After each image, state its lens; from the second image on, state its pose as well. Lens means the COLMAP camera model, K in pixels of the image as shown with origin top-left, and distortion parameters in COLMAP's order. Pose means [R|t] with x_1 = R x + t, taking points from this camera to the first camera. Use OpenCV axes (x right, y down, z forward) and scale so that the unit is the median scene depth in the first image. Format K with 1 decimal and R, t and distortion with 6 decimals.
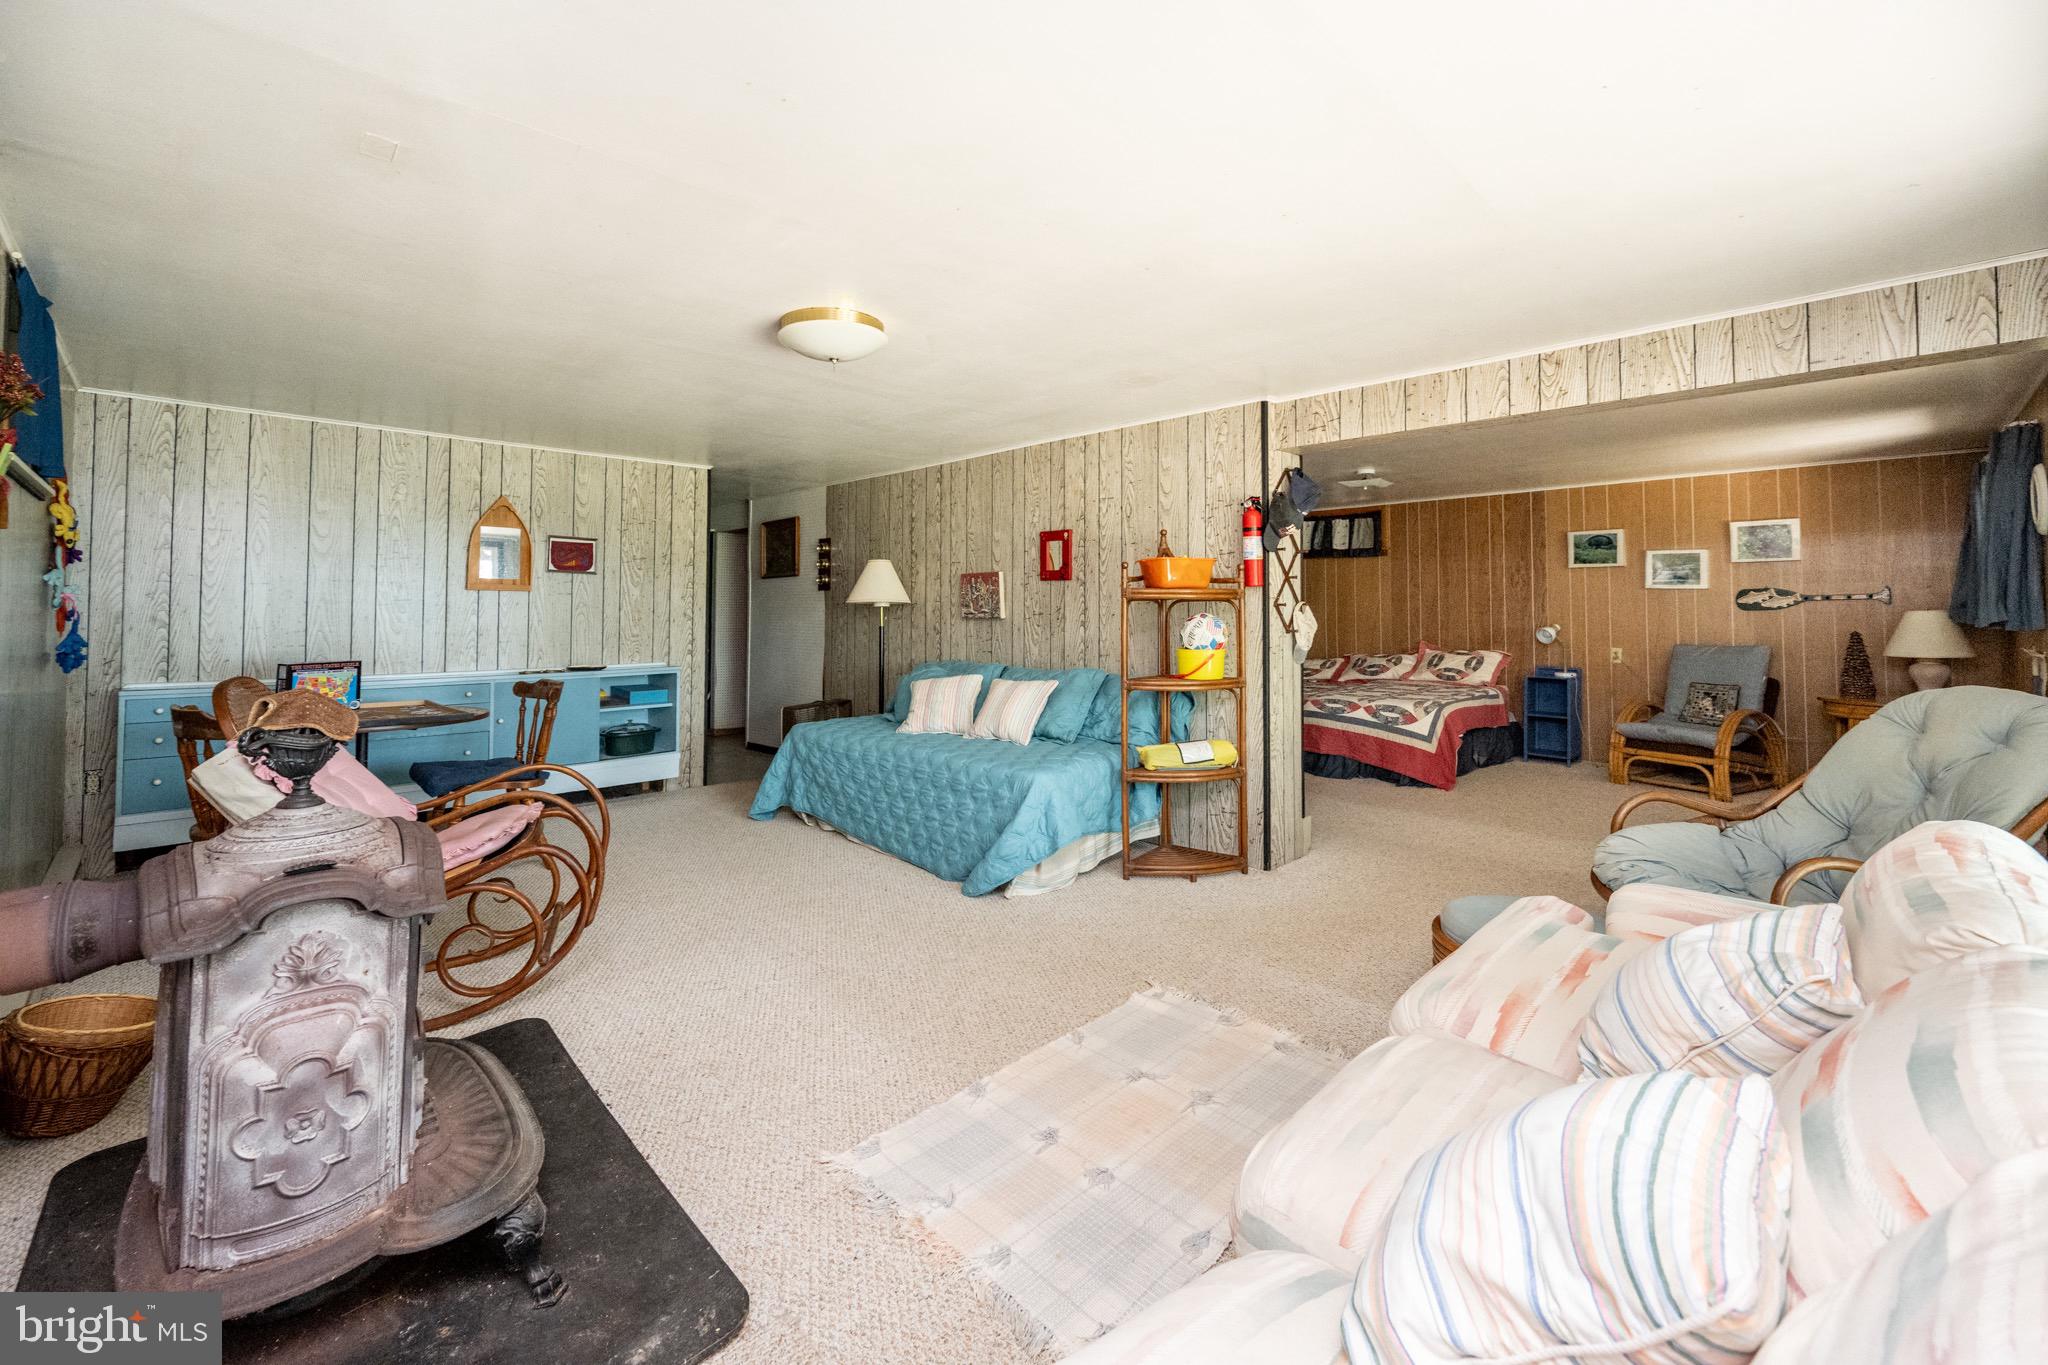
lens RADIAL K [[834.9, 0, 992.6], [0, 834.9, 588.9], [0, 0, 1]] dist [-0.006063, 0.000192]
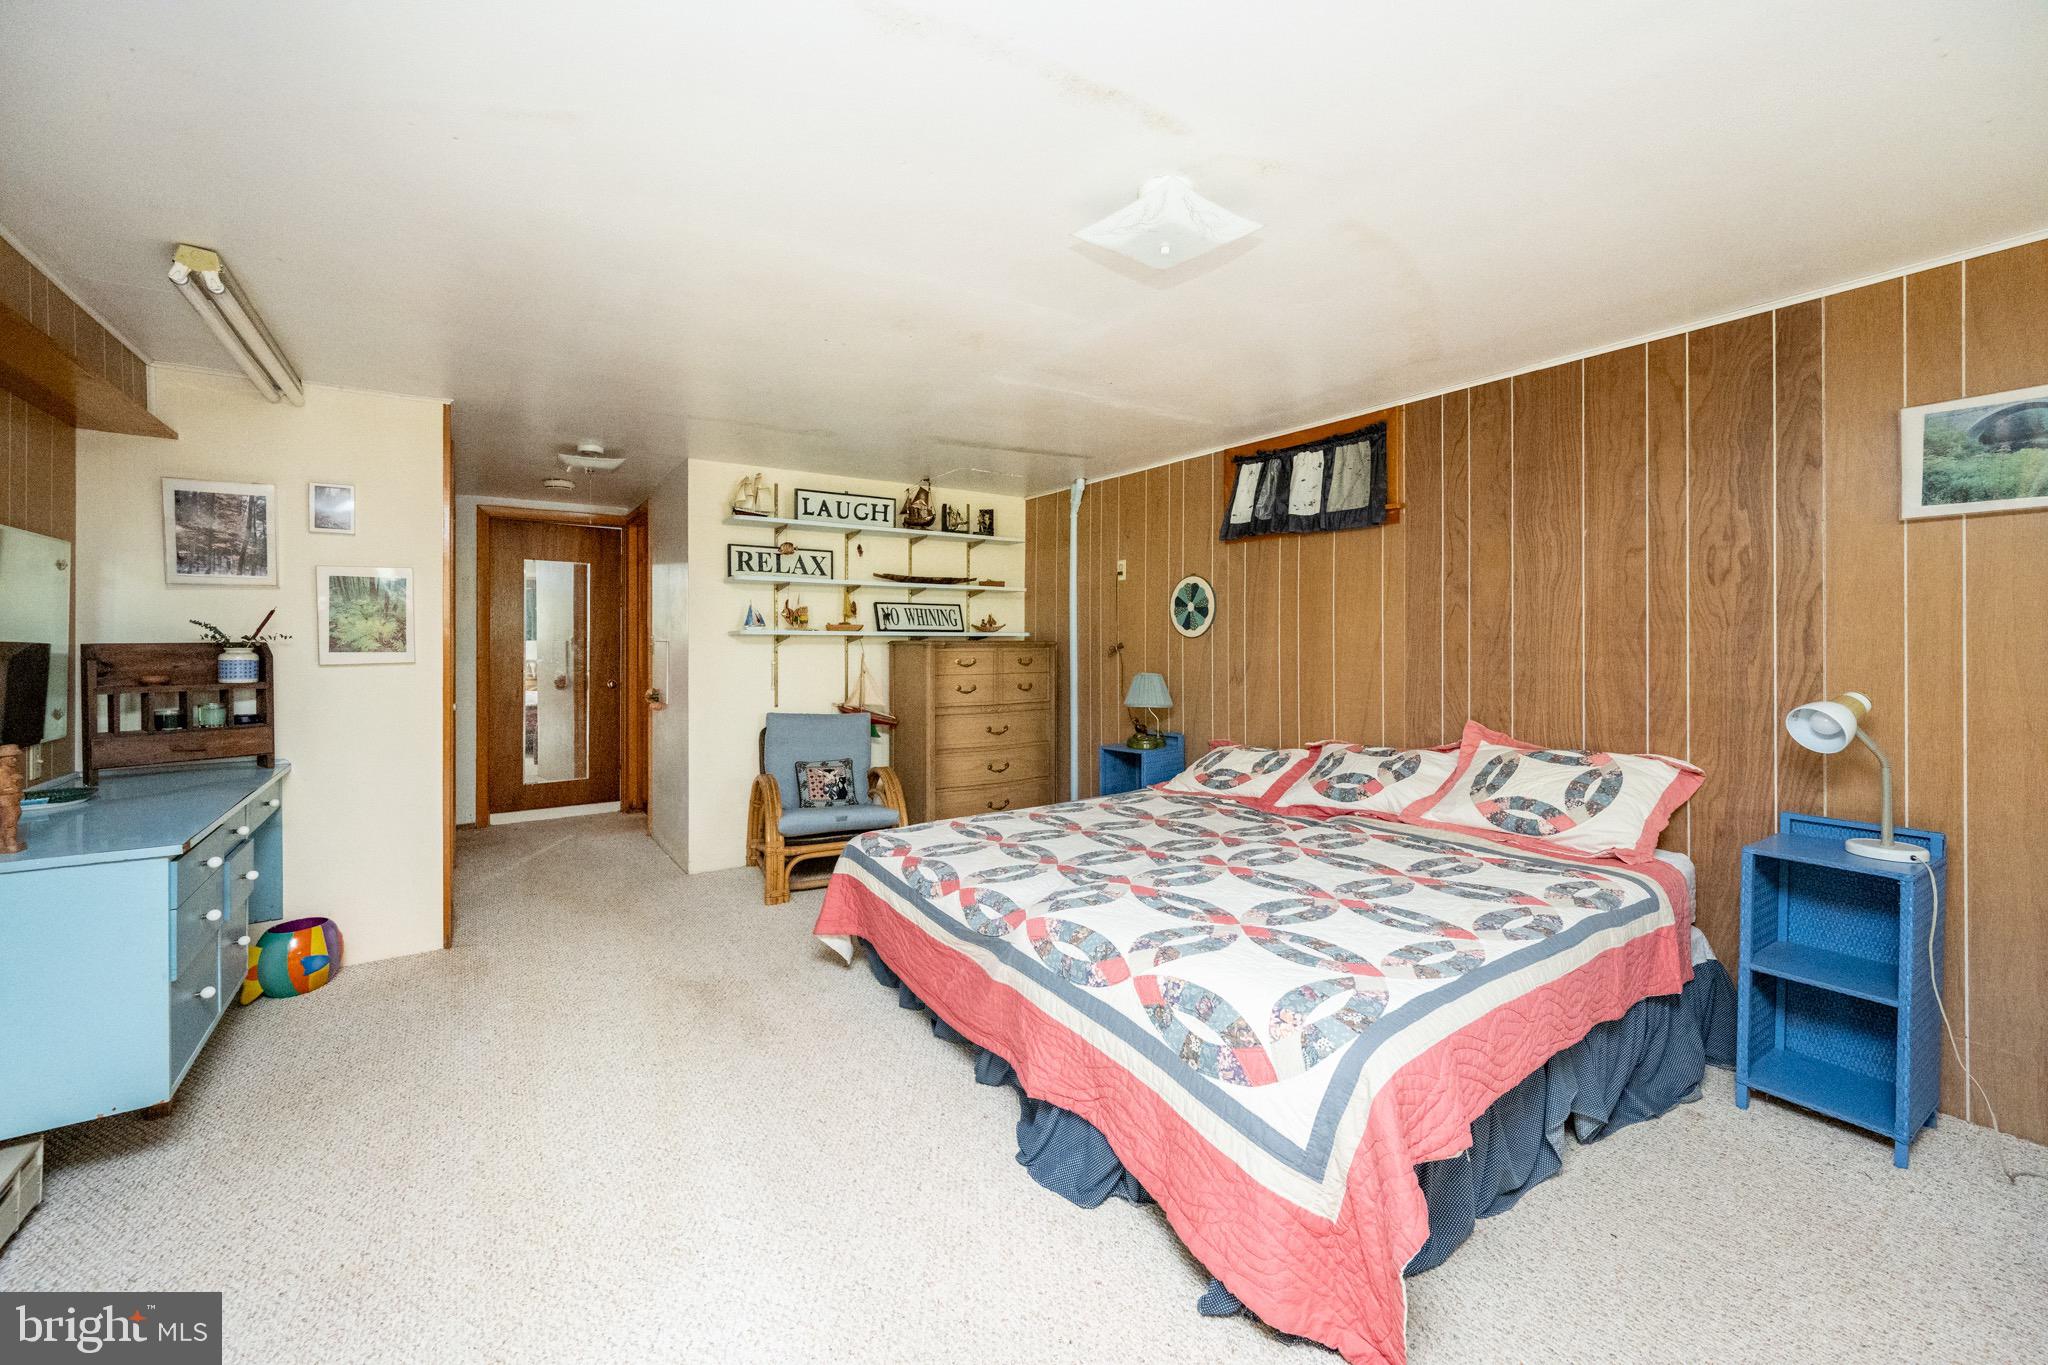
lens RADIAL K [[834.9, 0, 1011.5], [0, 834.9, 647.4], [0, 0, 1]] dist [-0.006063, 0.000192]
pose [[0.988121, -0.000303, -0.153676, 0.369149], [0.004947, 0.999543, 0.029834, 0.012518], [0.153597, -0.030239, 0.987671, 0.580007]]
